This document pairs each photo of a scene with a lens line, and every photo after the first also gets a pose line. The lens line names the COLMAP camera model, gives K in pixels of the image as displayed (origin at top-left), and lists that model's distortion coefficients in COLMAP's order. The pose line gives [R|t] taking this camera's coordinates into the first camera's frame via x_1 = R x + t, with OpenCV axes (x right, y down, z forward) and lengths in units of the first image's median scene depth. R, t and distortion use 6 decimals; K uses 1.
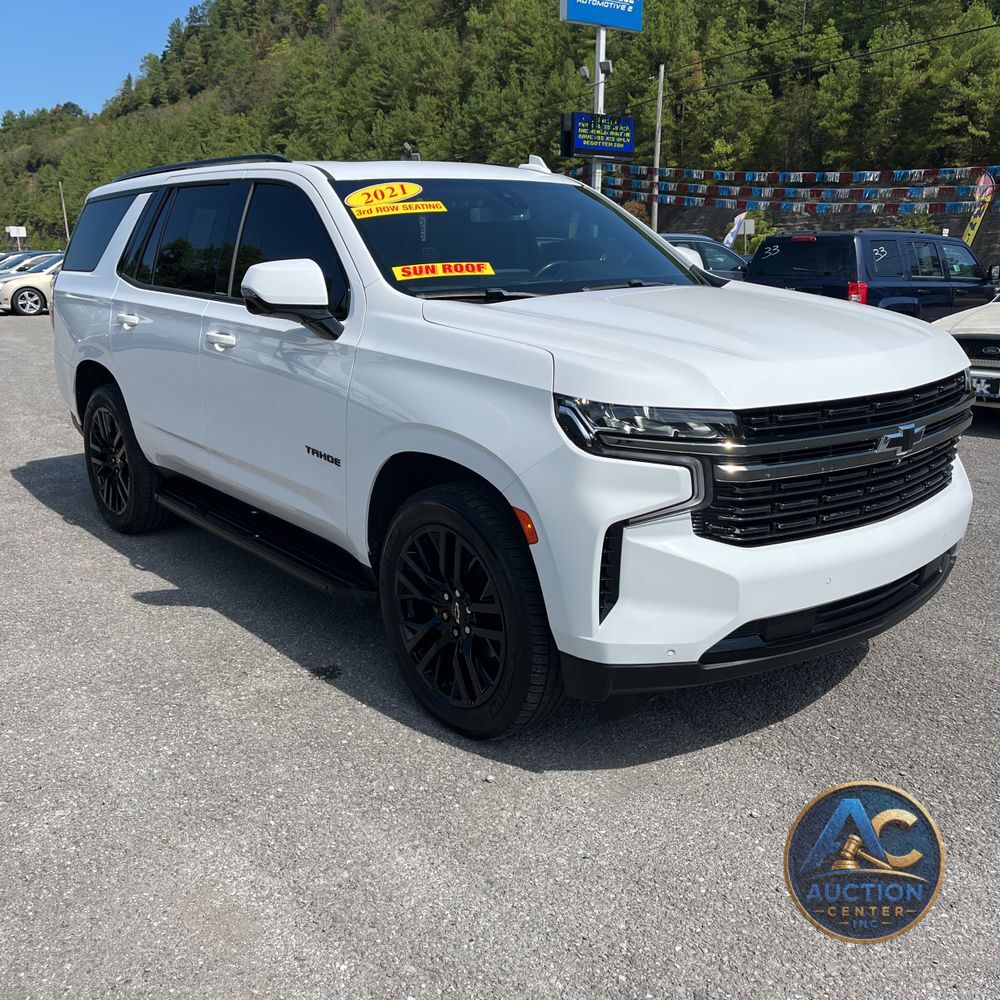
lens RADIAL K [[1002.2, 0, 493.6], [0, 1002.2, 496.1], [0, 0, 1]] dist [0.038717, -0.041464]
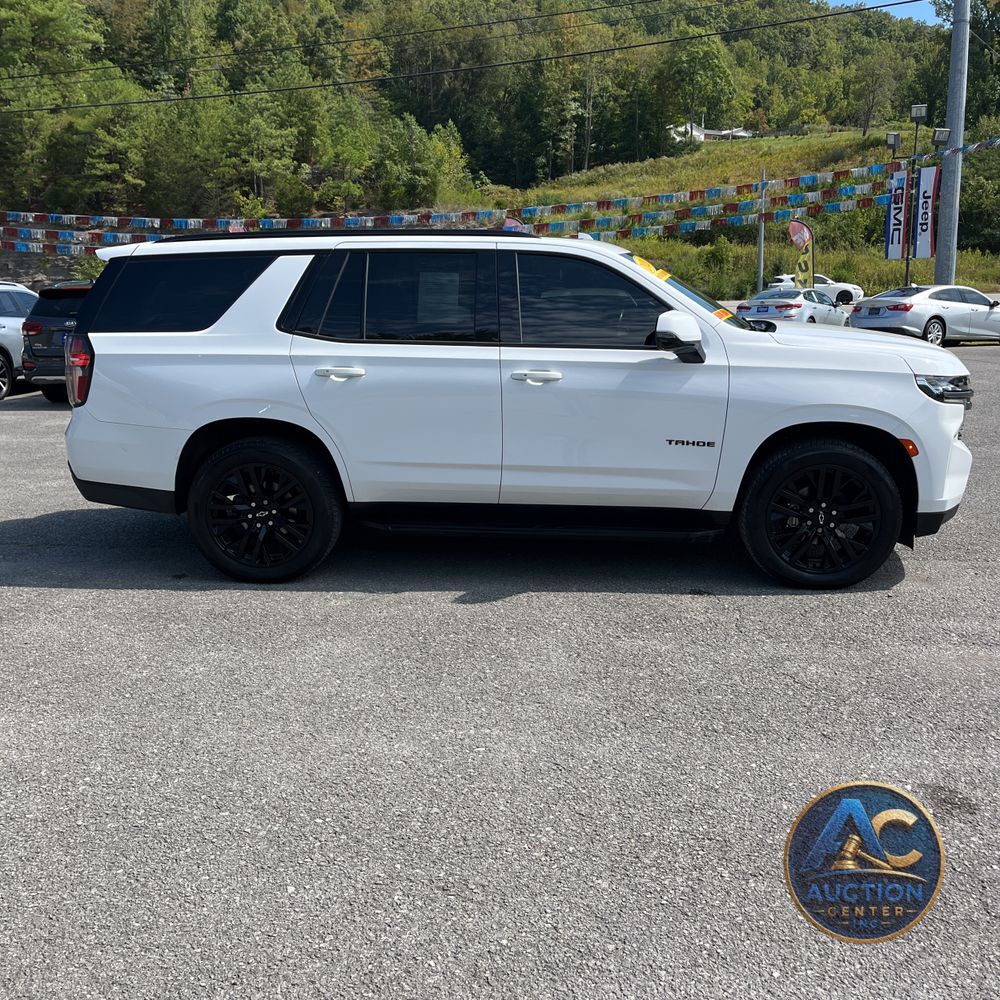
lens RADIAL K [[994.9, 0, 500.0], [0, 994.9, 500.0], [0, 0, 1]] dist [0.022044, 0.011429]
pose [[0.690482, -0.164567, 0.704380, -0.078928], [0.186348, 0.981377, 0.046612, -0.004440], [-0.698934, 0.099075, 0.708291, 0.010177]]
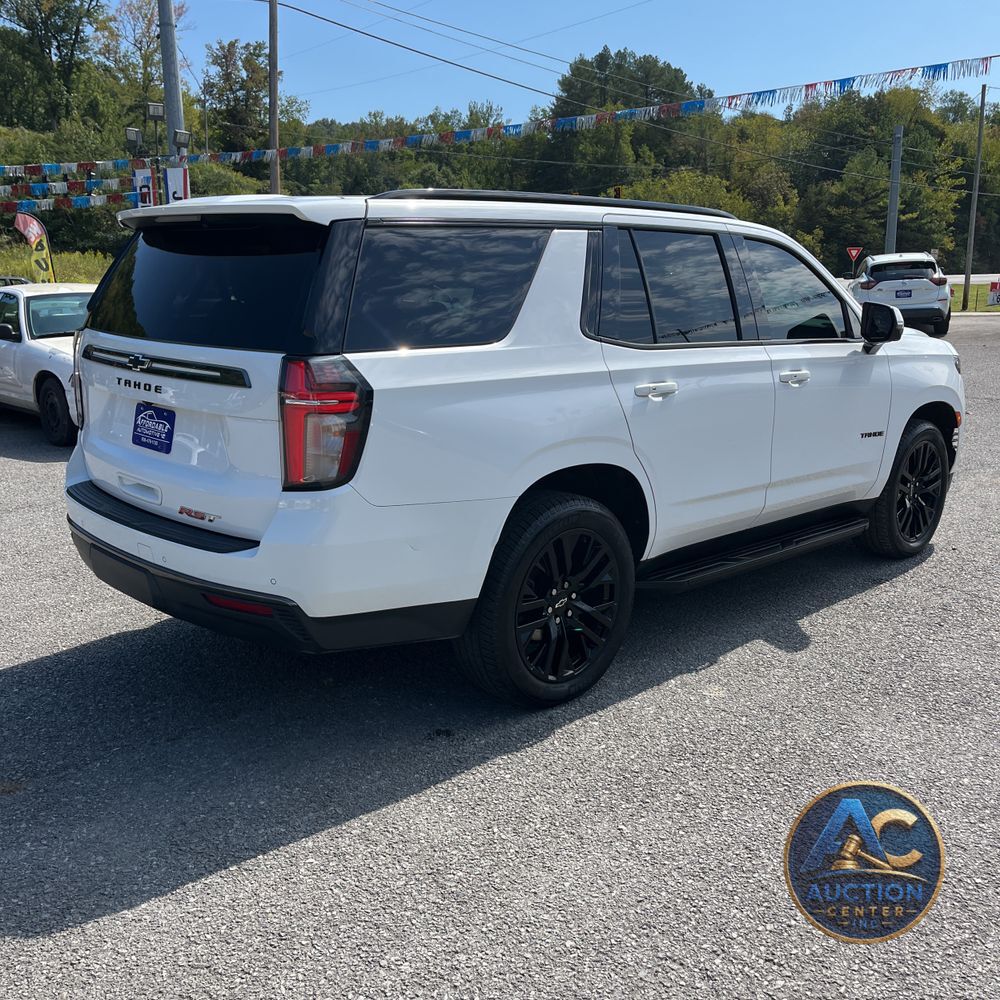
lens RADIAL K [[1008.4, 0, 455.2], [0, 1008.4, 504.1], [0, 0, 1]] dist [0.054543, -0.049126]
pose [[-0.060585, -0.220373, 0.973532, -0.089848], [0.242932, 0.942742, 0.228521, -0.024216], [-0.968149, 0.250347, -0.003580, 0.091533]]
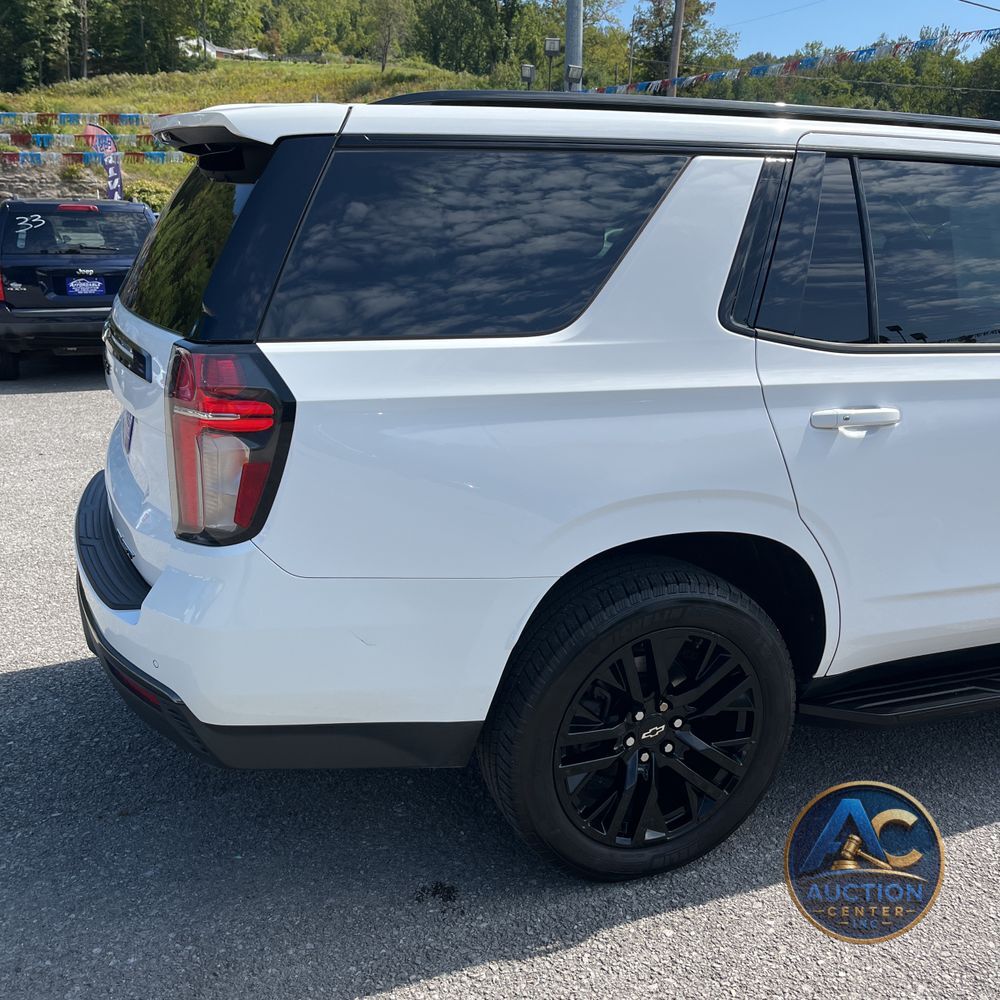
lens RADIAL K [[1002.2, 0, 493.6], [0, 1002.2, 496.1], [0, 0, 1]] dist [0.038717, -0.041464]
pose [[0.295566, -0.253684, 0.921024, -0.068468], [0.210197, 0.957740, 0.196343, -0.021247], [-0.931911, 0.135564, 0.336399, 0.077786]]
